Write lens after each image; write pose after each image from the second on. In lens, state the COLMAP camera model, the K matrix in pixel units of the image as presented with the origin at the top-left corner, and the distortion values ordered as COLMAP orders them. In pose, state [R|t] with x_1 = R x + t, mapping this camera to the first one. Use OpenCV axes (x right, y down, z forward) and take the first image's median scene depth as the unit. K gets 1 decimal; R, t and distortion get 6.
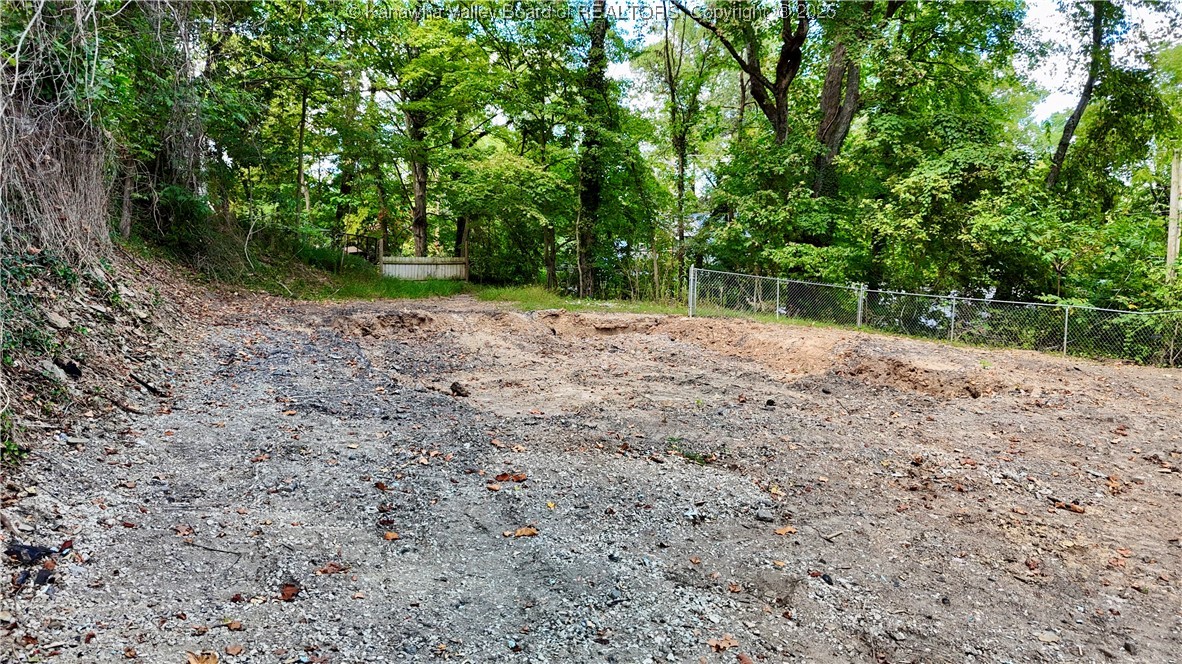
lens RADIAL K [[868.5, 0, 587.7], [0, 868.5, 333.6], [0, 0, 1]] dist [0.081941, -0.081940]
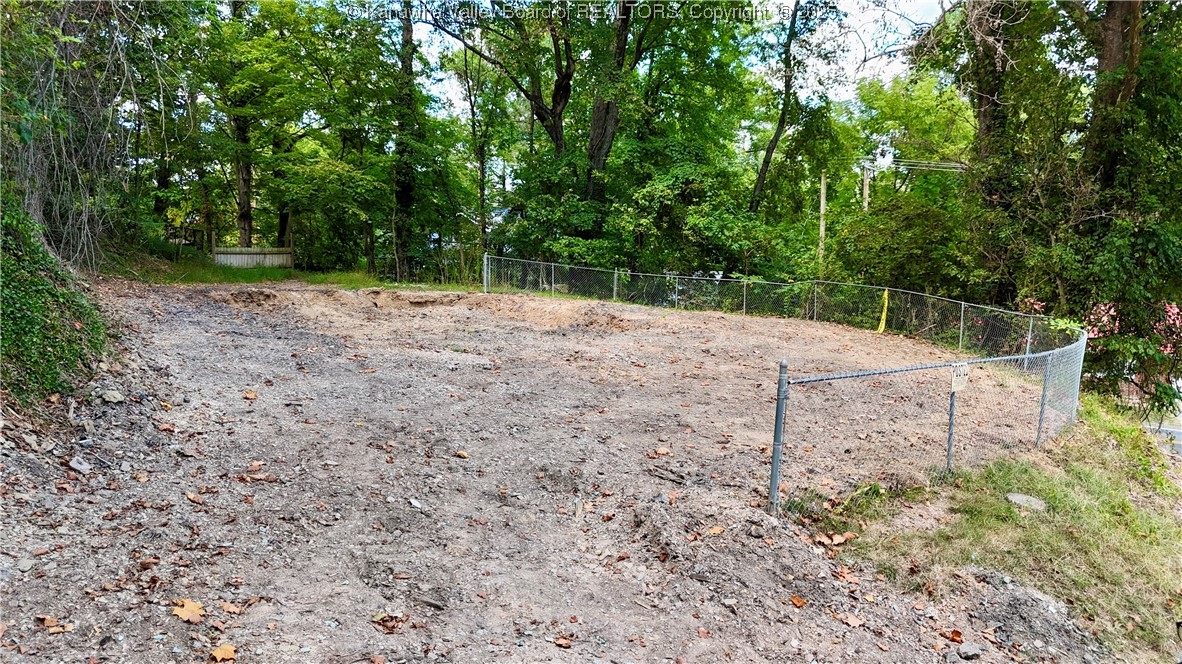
lens RADIAL K [[868.5, 0, 596.4], [0, 868.5, 331.9], [0, 0, 1]] dist [0.081941, -0.081940]
pose [[0.977215, -0.023865, 0.210906, 0.004402], [0.022376, 0.999705, 0.009444, 0.023177], [-0.211070, -0.004510, 0.977461, -0.233065]]
